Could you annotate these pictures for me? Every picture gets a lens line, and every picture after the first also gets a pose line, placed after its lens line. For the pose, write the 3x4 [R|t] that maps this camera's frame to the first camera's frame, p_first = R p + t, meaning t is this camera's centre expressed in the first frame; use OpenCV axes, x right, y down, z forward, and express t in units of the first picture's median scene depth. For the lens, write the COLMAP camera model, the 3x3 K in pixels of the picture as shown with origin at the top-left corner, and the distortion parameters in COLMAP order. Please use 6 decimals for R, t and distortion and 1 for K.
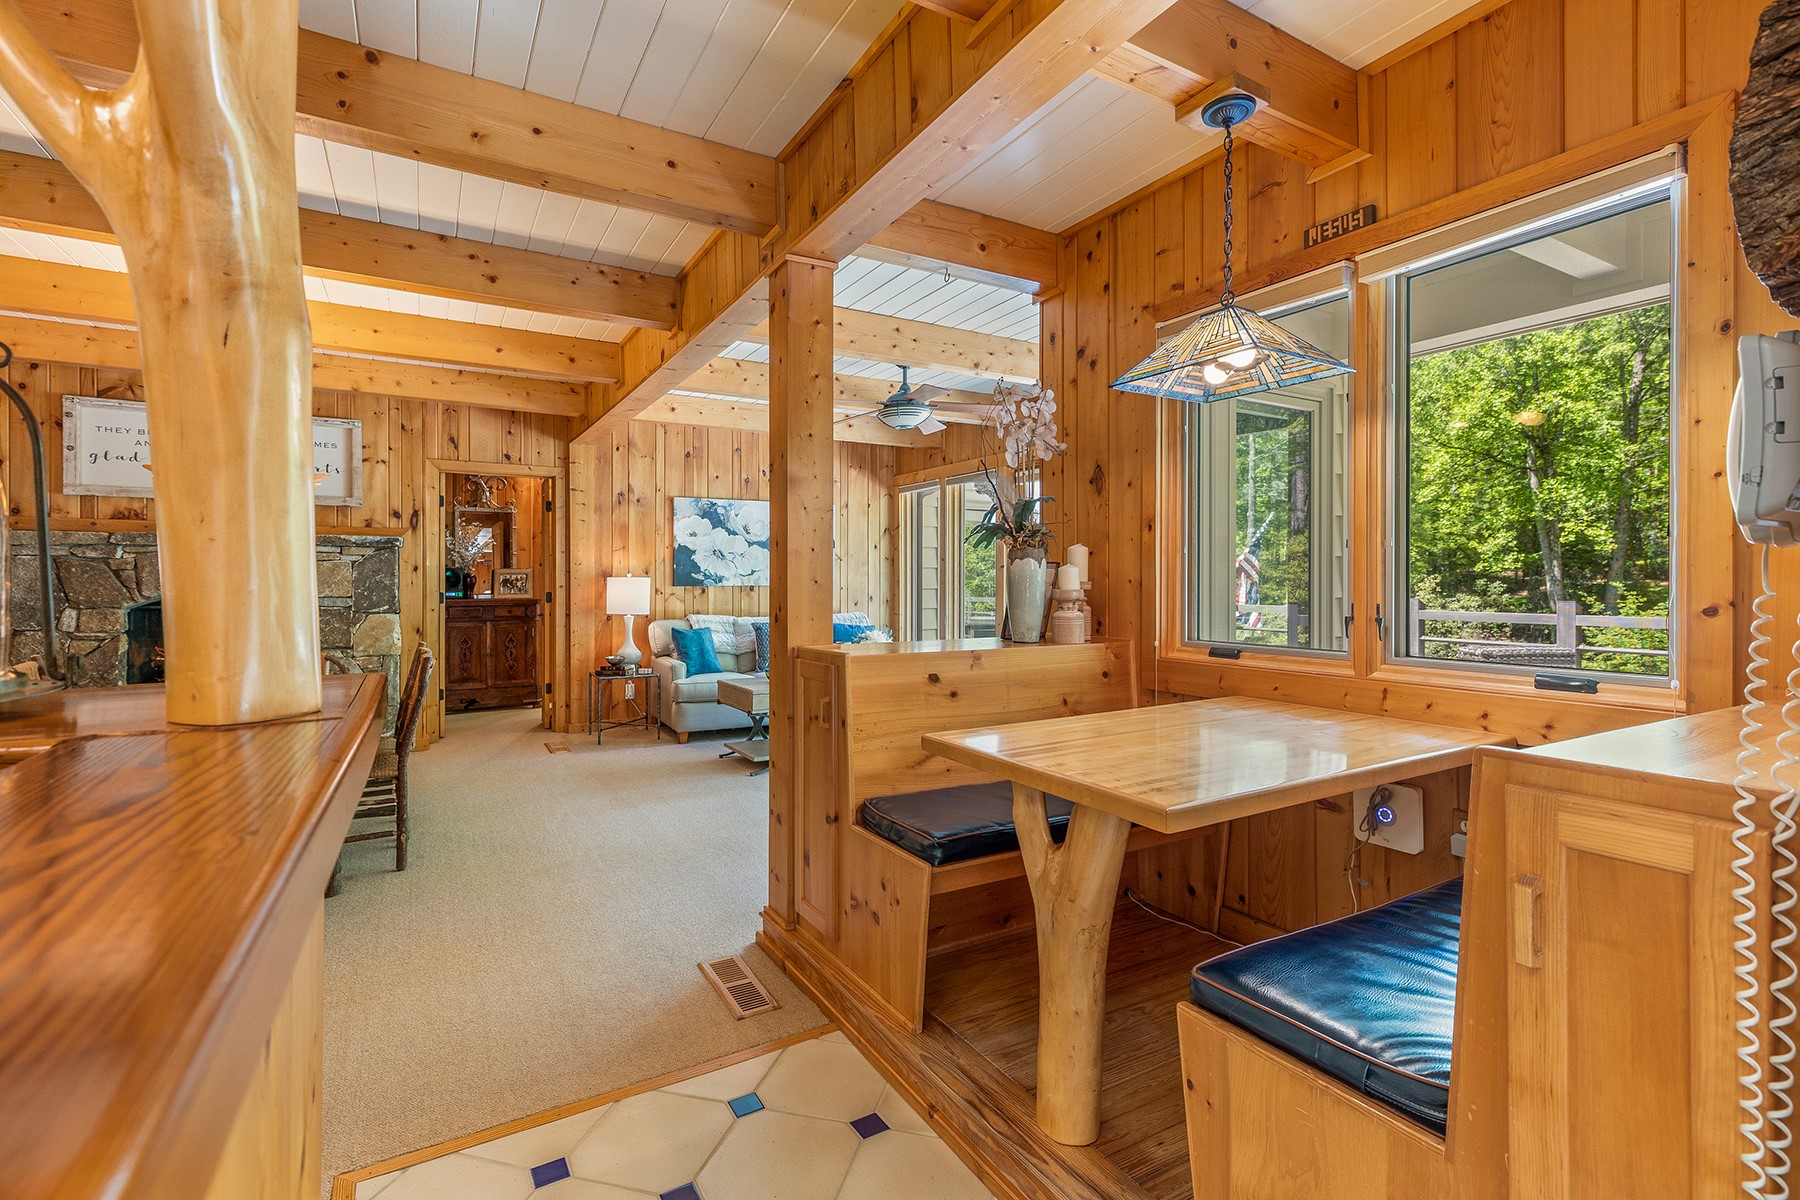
lens RADIAL K [[827.8, 0, 923.9], [0, 827.8, 587.2], [0, 0, 1]] dist [0.006202, -0.000607]
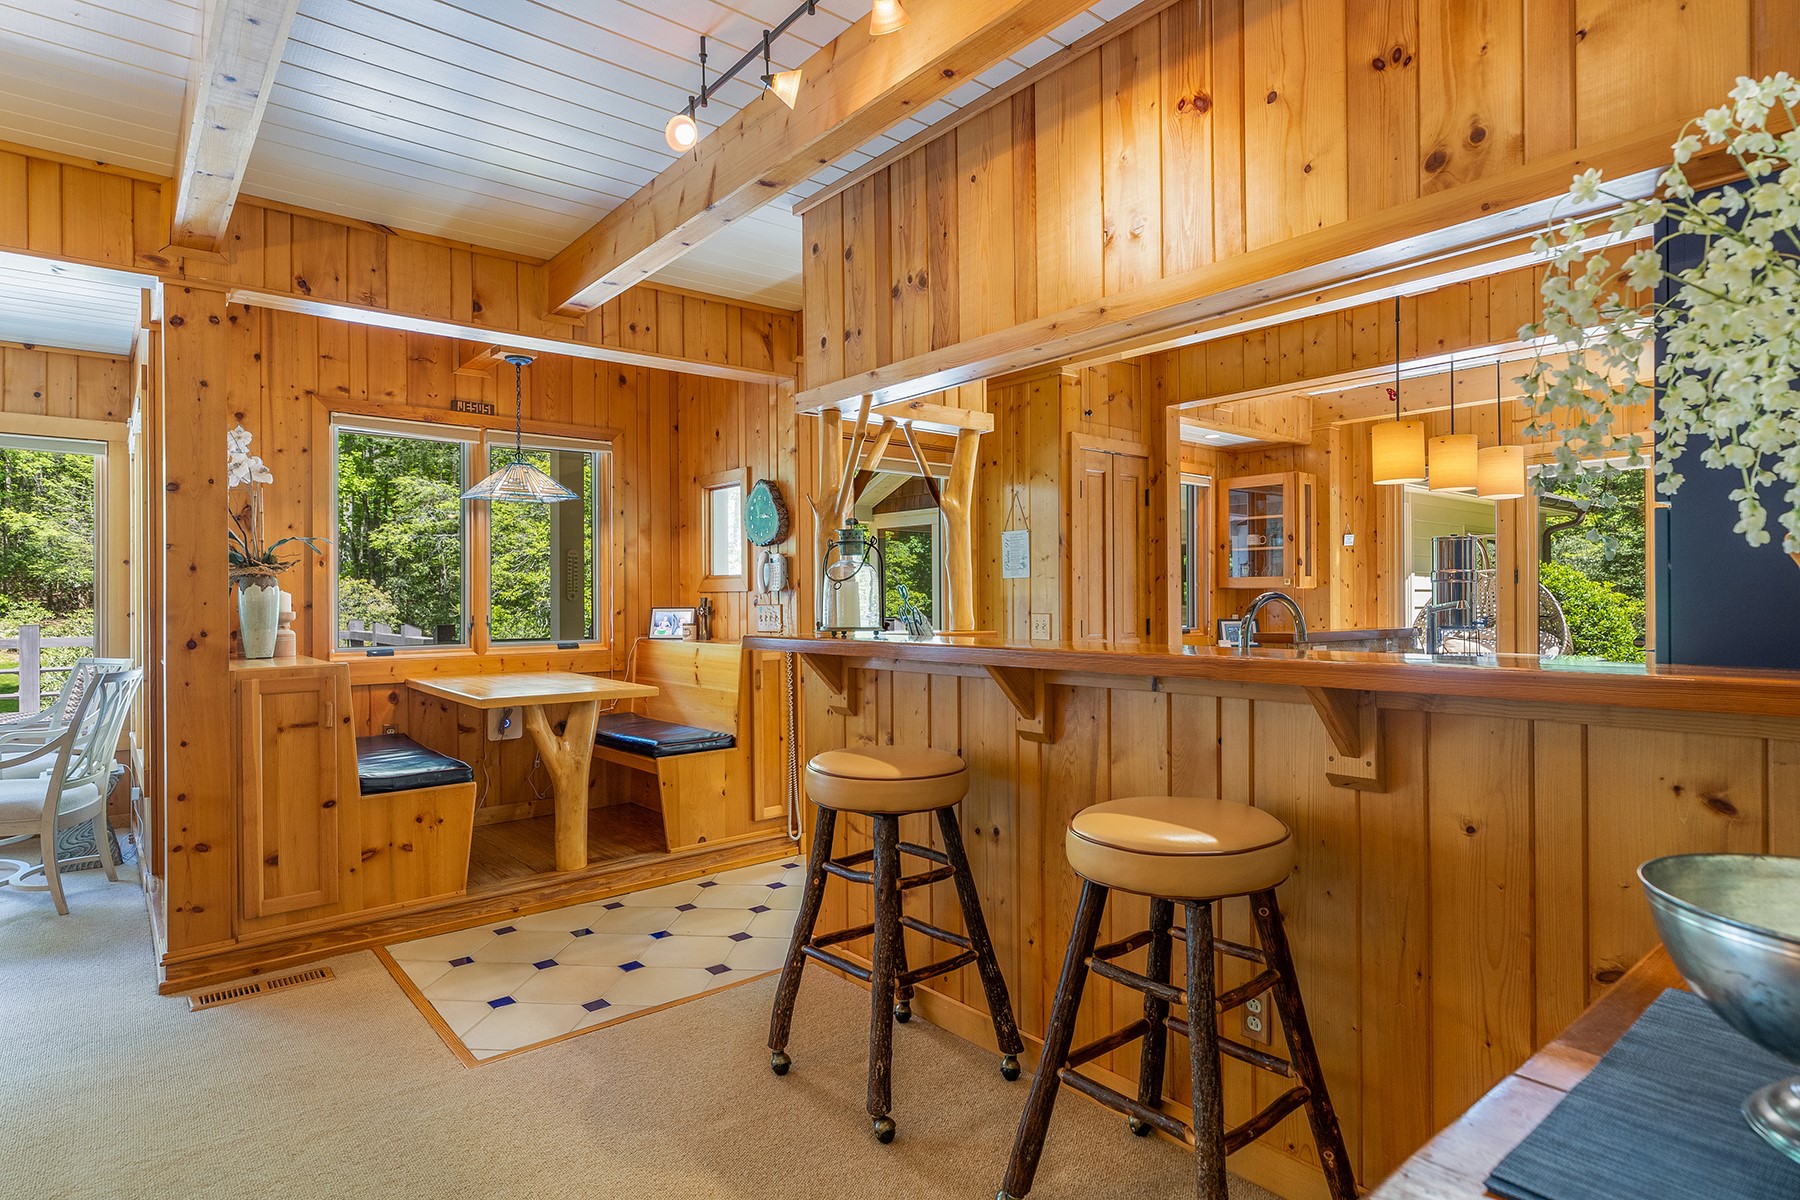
lens RADIAL K [[979.6, 0, 889.8], [0, 979.6, 597.2], [0, 0, 1]] dist [-0.001166, 0.001845]
pose [[-0.145738, 0.003118, 0.989318, -0.585099], [0.011179, 0.999936, -0.001505, -0.002664], [-0.989260, 0.010840, -0.145764, 0.141853]]
